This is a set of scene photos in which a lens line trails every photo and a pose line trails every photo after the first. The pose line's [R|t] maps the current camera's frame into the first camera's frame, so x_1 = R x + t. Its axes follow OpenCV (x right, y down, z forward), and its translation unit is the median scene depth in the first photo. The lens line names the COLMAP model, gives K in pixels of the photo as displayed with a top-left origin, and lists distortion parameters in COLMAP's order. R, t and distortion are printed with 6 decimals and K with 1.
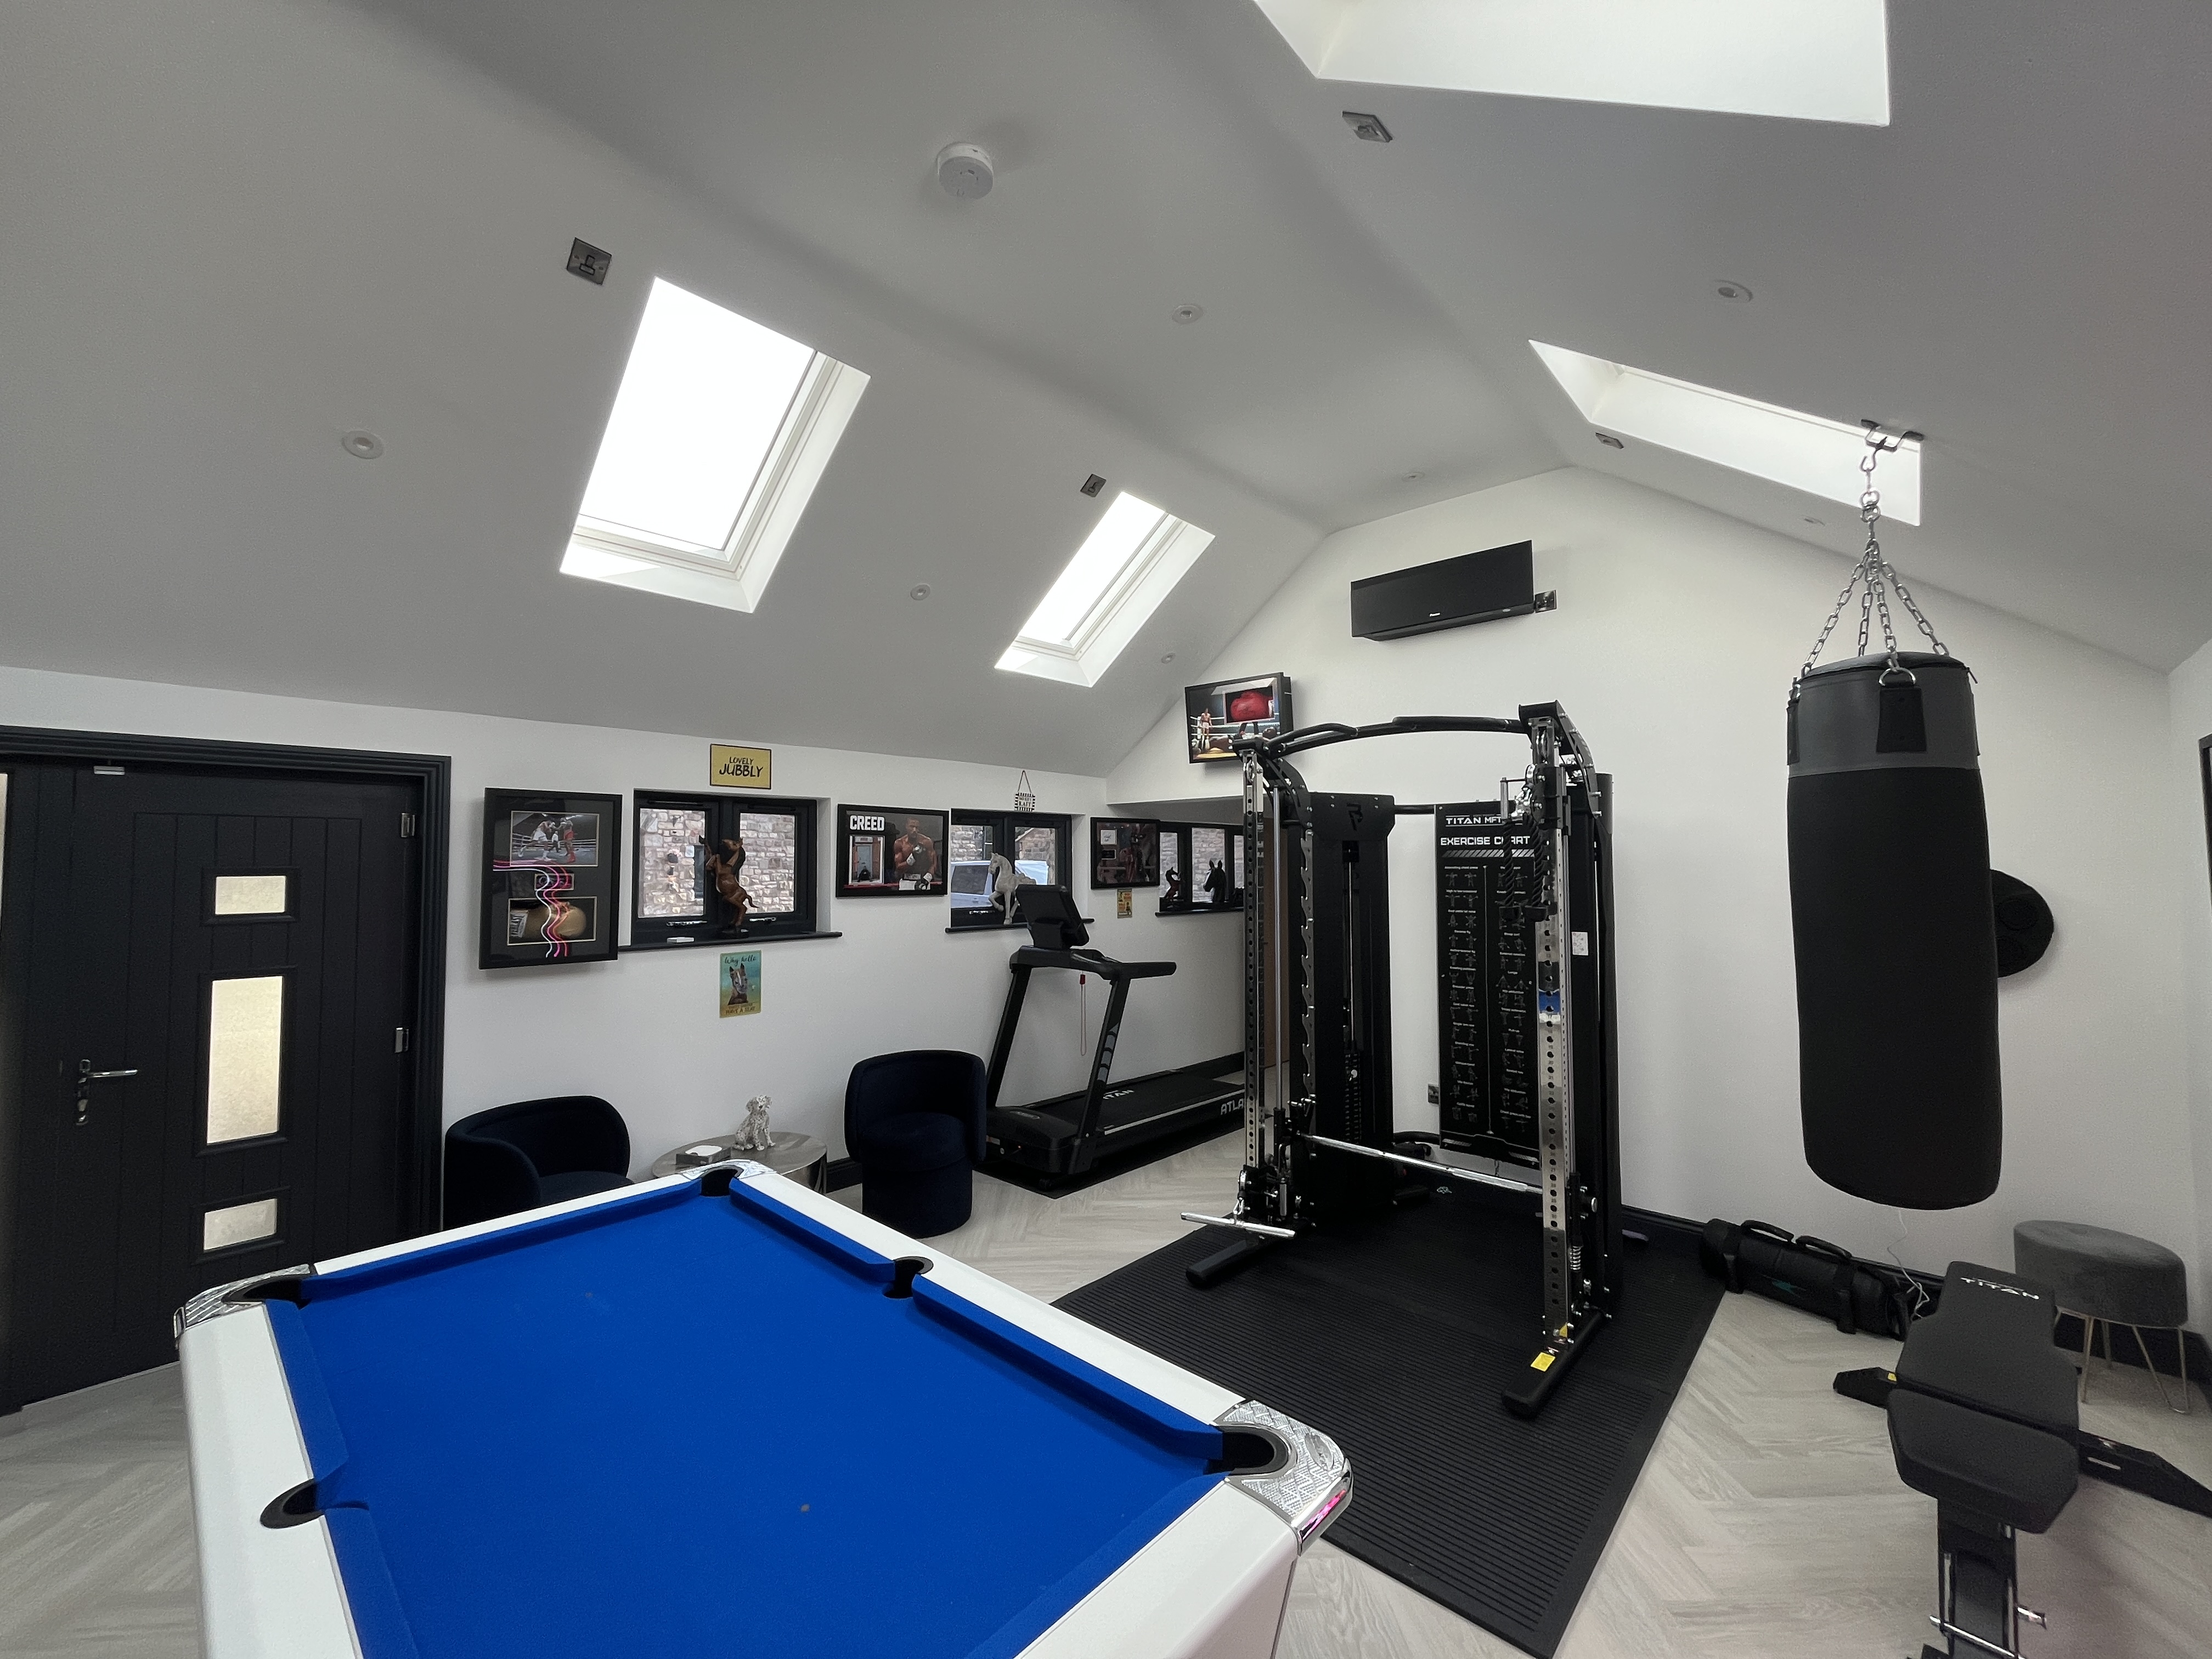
lens RADIAL K [[890.1, 0, 1099.1], [0, 890.1, 824.7], [0, 0, 1]] dist [-0.002487, -0.000705]
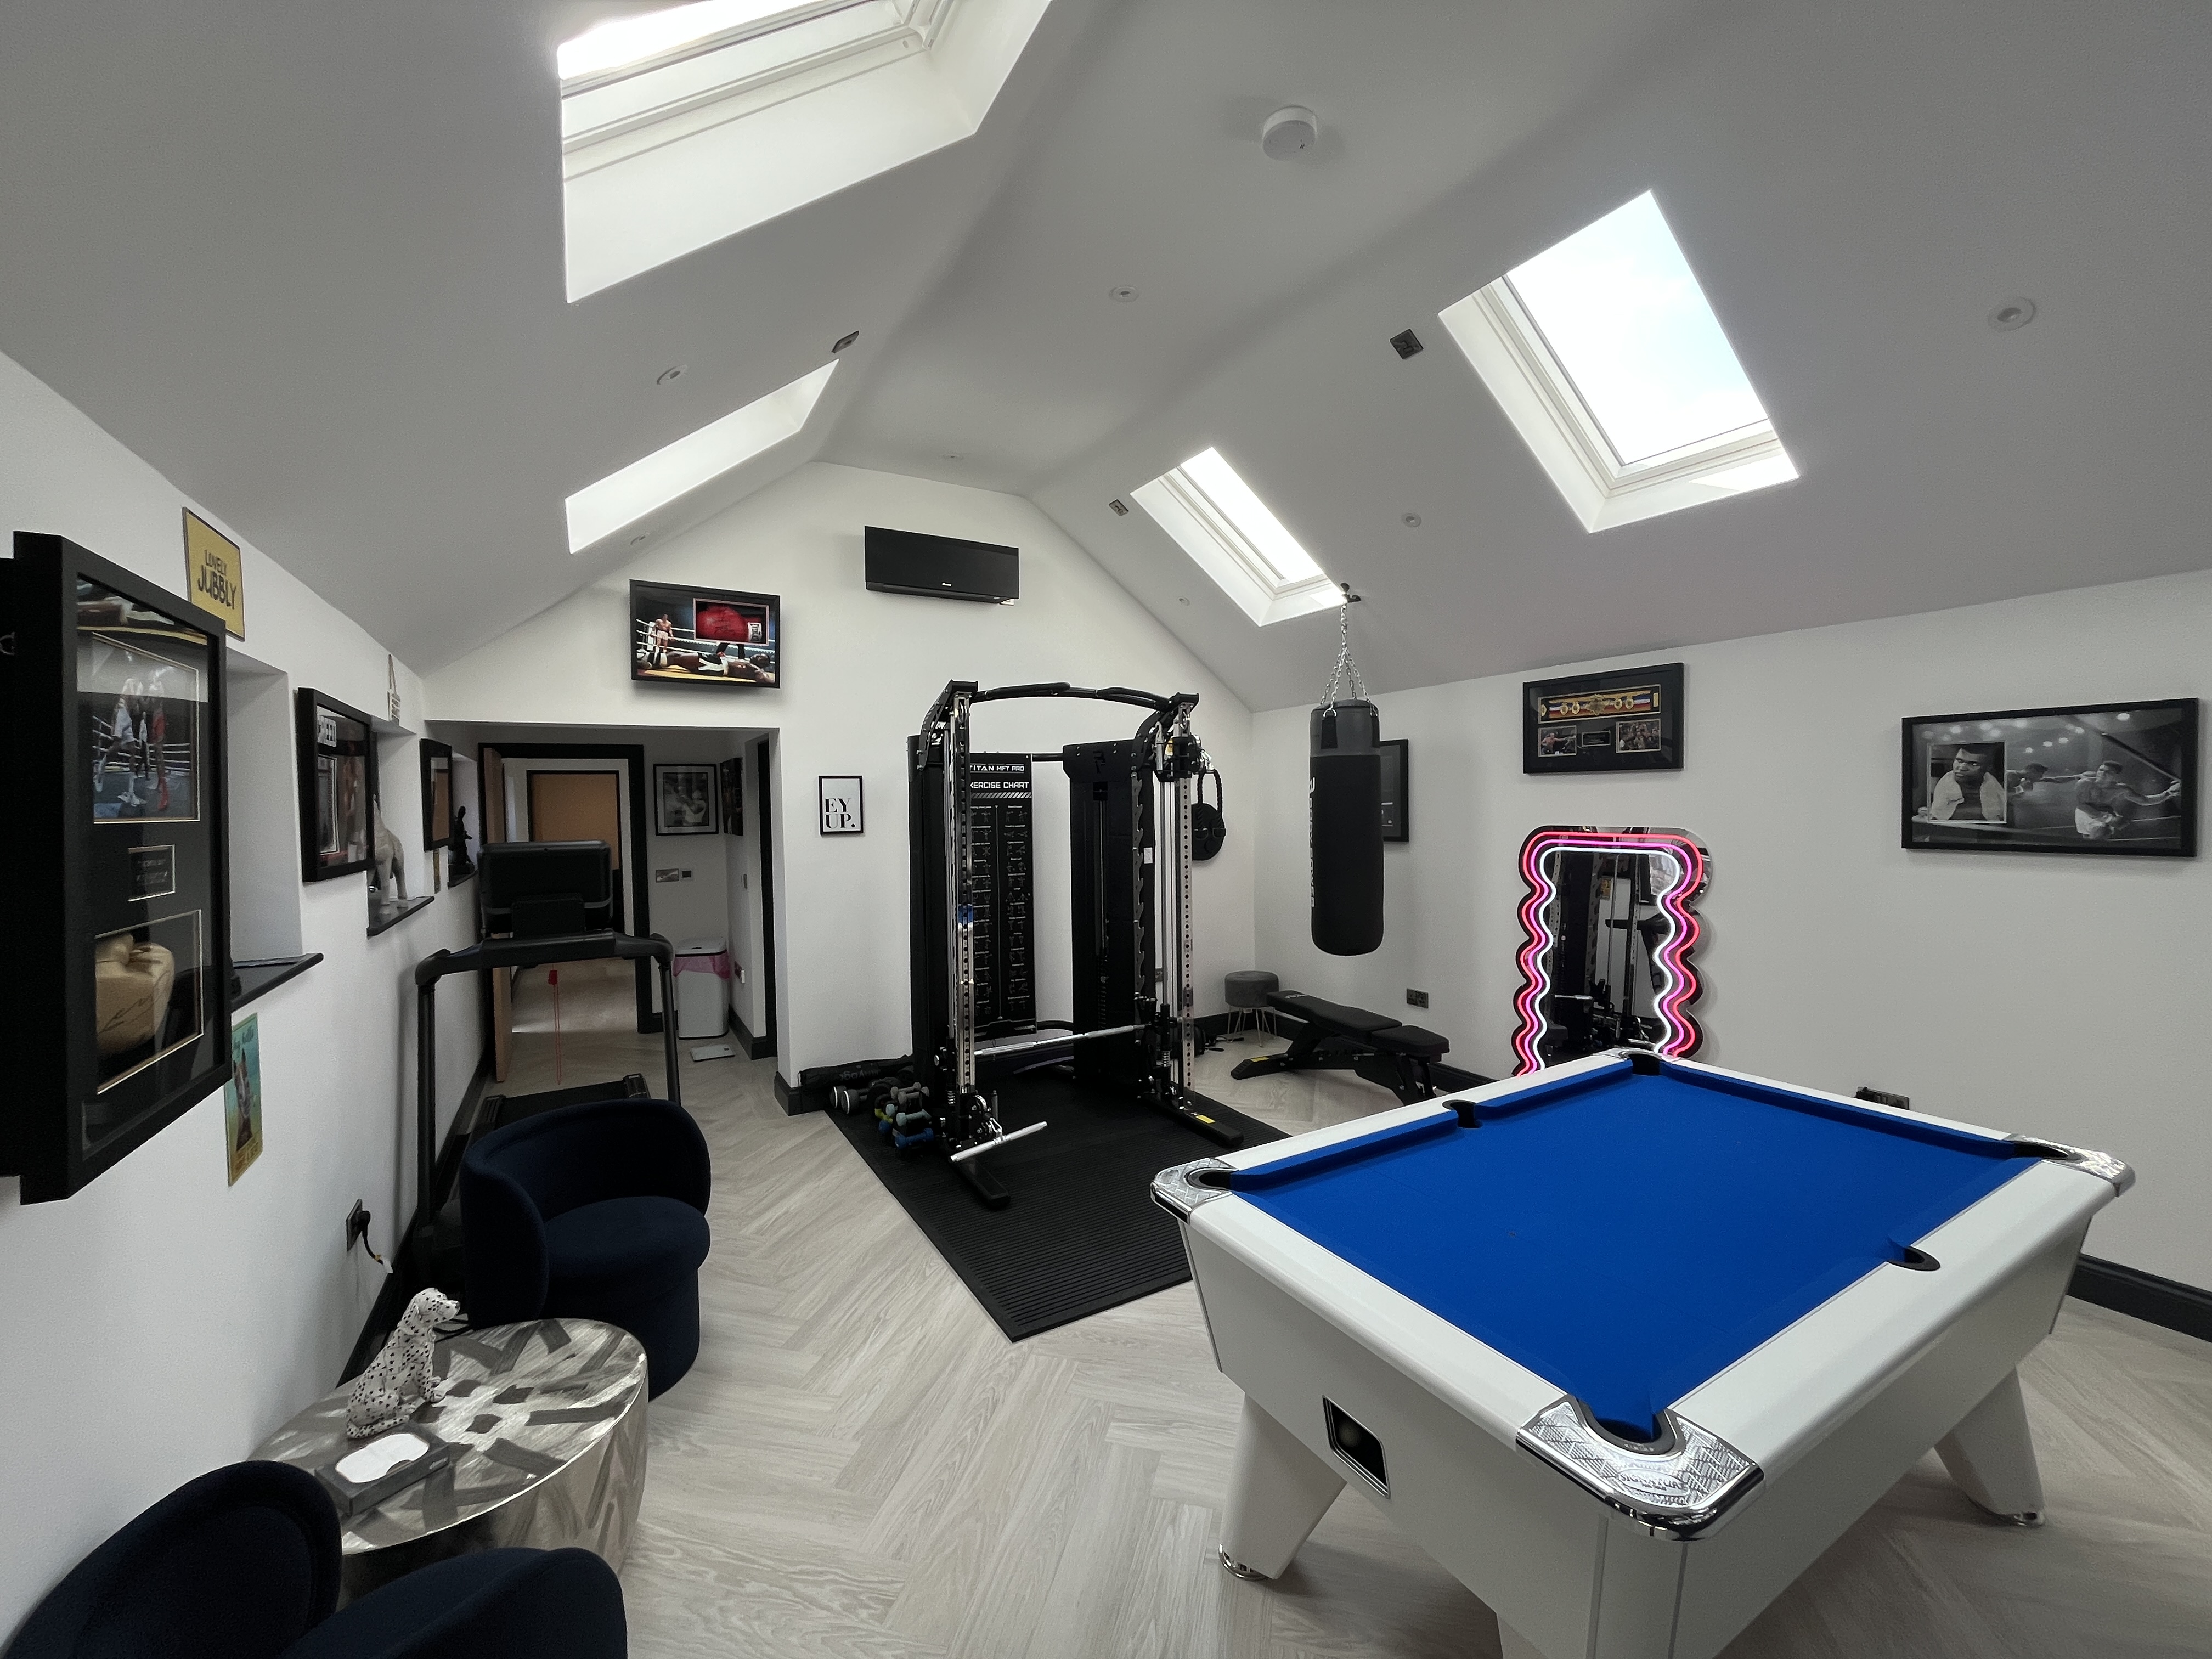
lens RADIAL K [[890.1, 0, 1106.9], [0, 890.1, 832.3], [0, 0, 1]] dist [-0.002487, -0.000705]
pose [[0.287981, -0.036405, 0.956944, -0.550329], [-0.026570, 0.998589, 0.045985, 0.018076], [-0.957267, -0.038669, 0.286607, 0.395056]]
